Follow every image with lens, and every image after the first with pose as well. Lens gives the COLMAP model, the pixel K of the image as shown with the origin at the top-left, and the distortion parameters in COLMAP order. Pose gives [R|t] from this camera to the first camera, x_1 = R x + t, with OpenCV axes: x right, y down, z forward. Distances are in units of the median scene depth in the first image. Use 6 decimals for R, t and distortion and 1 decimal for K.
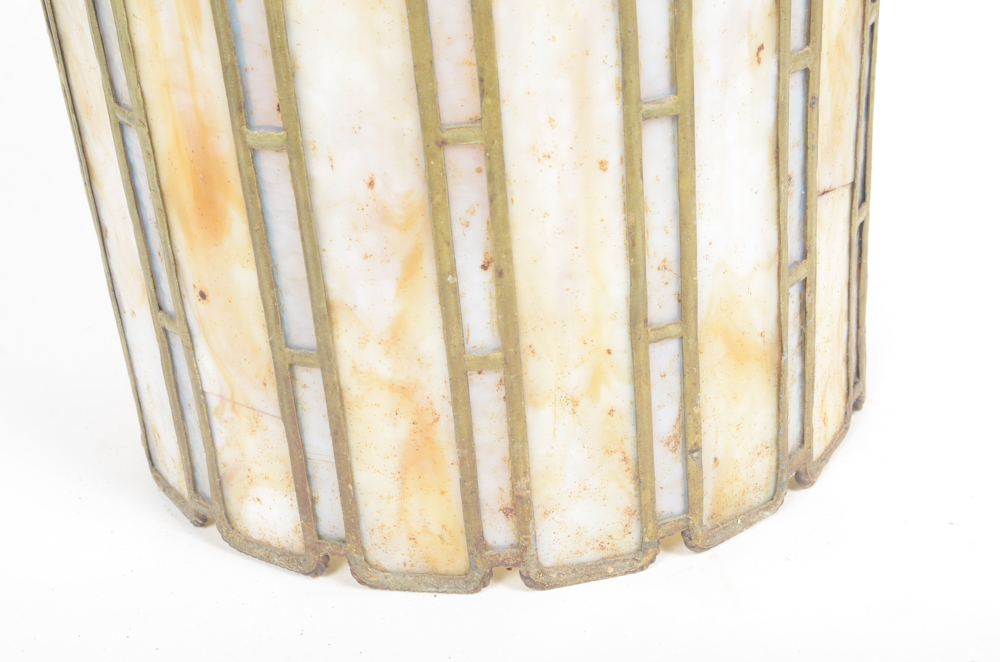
lens RADIAL K [[1429.1, 0, 500.0], [0, 1429.1, 331.0], [0, 0, 1]] dist [0.008418, 0.026686]
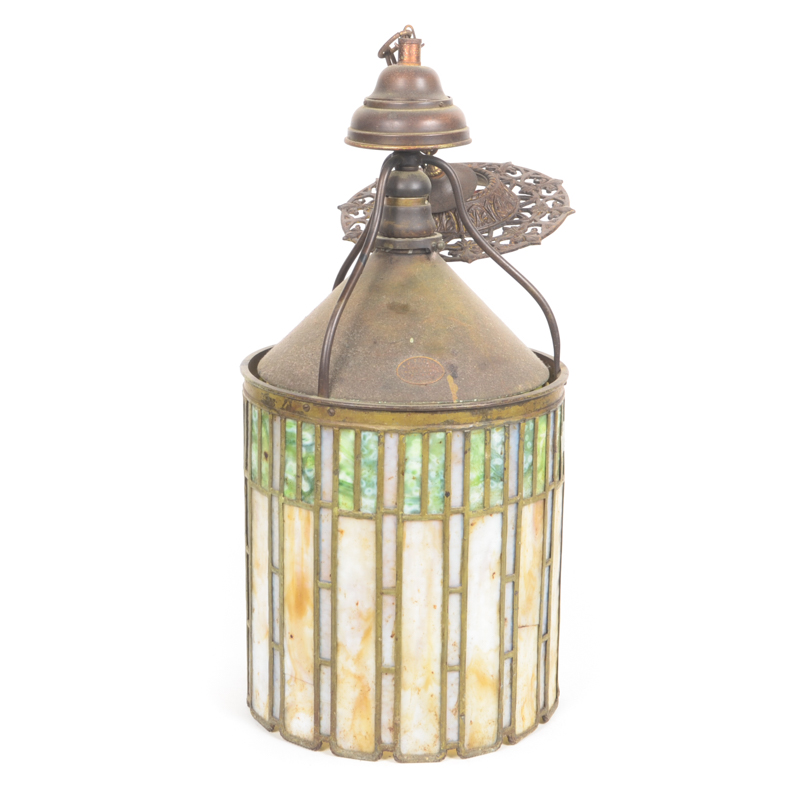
lens RADIAL K [[1813.5, 0, 400.0], [0, 1813.5, 400.0], [0, 0, 1]] dist [0.002960, 0.045877]
pose [[0.991922, 0.109628, -0.063822, 0.177147], [-0.120868, 0.969503, -0.213202, 0.257049], [0.038502, 0.219193, 0.974921, -2.546073]]
